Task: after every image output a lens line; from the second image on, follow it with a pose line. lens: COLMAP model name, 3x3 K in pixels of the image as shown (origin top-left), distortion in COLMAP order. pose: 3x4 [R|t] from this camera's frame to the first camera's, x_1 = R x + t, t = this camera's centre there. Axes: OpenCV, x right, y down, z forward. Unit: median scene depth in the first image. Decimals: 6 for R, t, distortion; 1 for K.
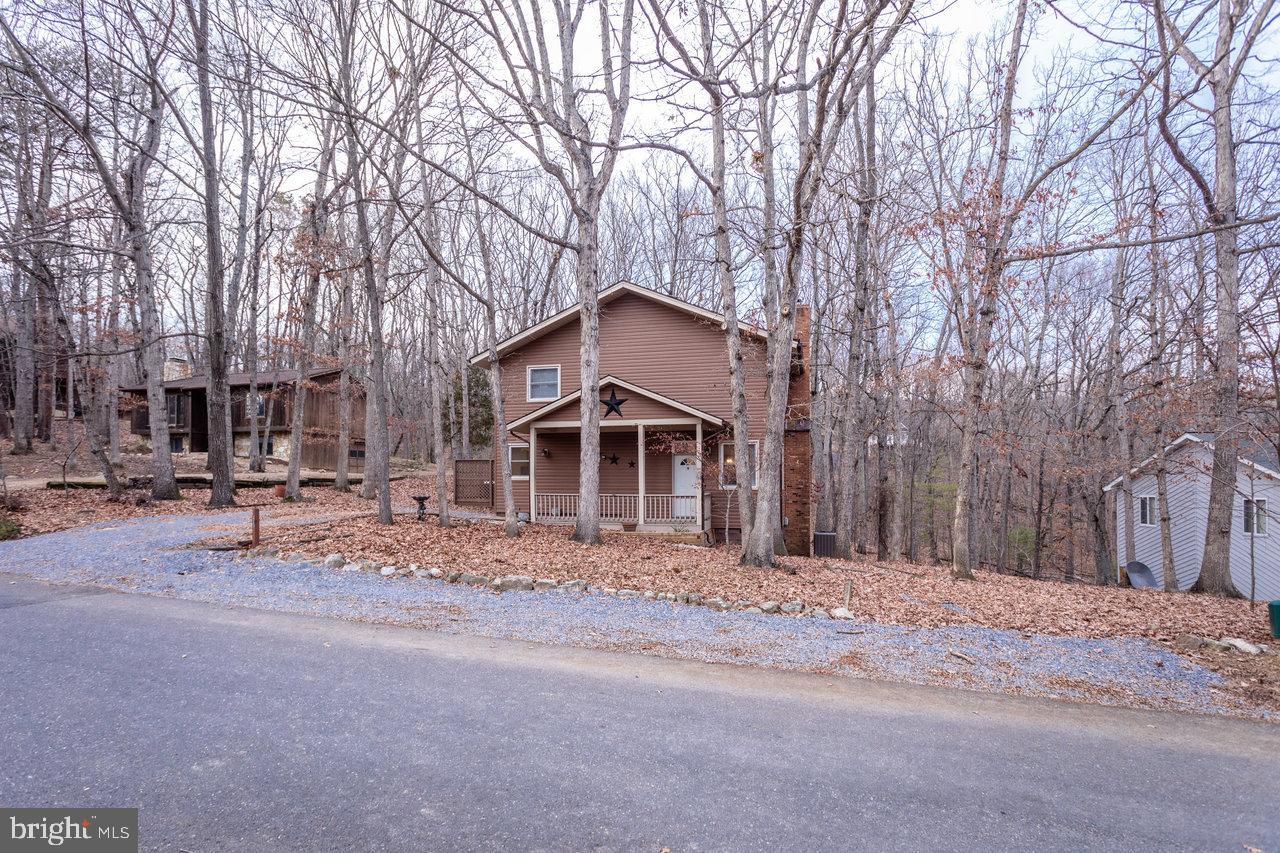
lens RADIAL K [[731.7, 0, 640.2], [0, 731.7, 442.7], [0, 0, 1]] dist [-0.002802, 0.000907]
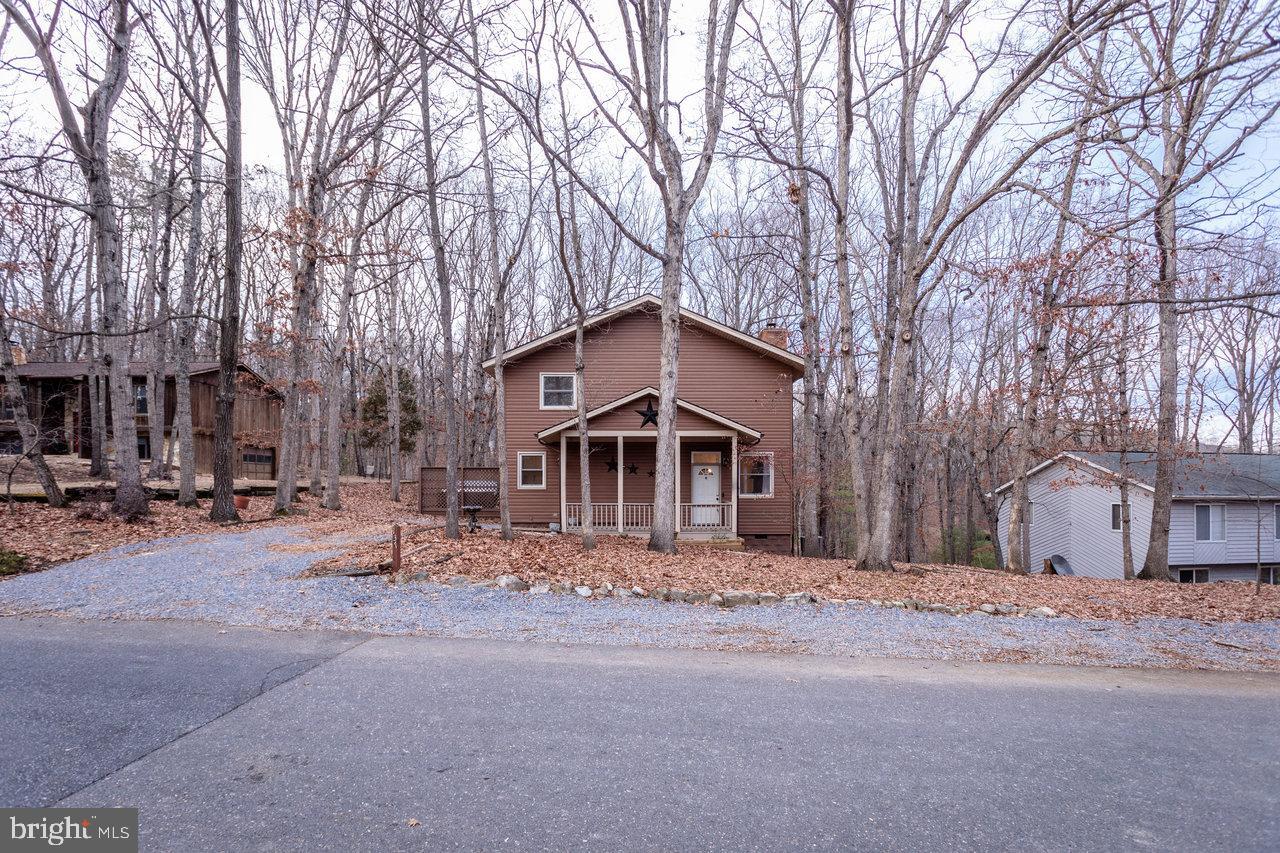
lens RADIAL K [[682.8, 0, 714.0], [0, 682.8, 459.9], [0, 0, 1]] dist [0.005491, 0.000000]
pose [[0.956101, 0.011644, 0.292805, -0.281678], [-0.015153, 0.999838, 0.009720, -0.001457], [-0.292644, -0.013730, 0.956123, 0.080128]]
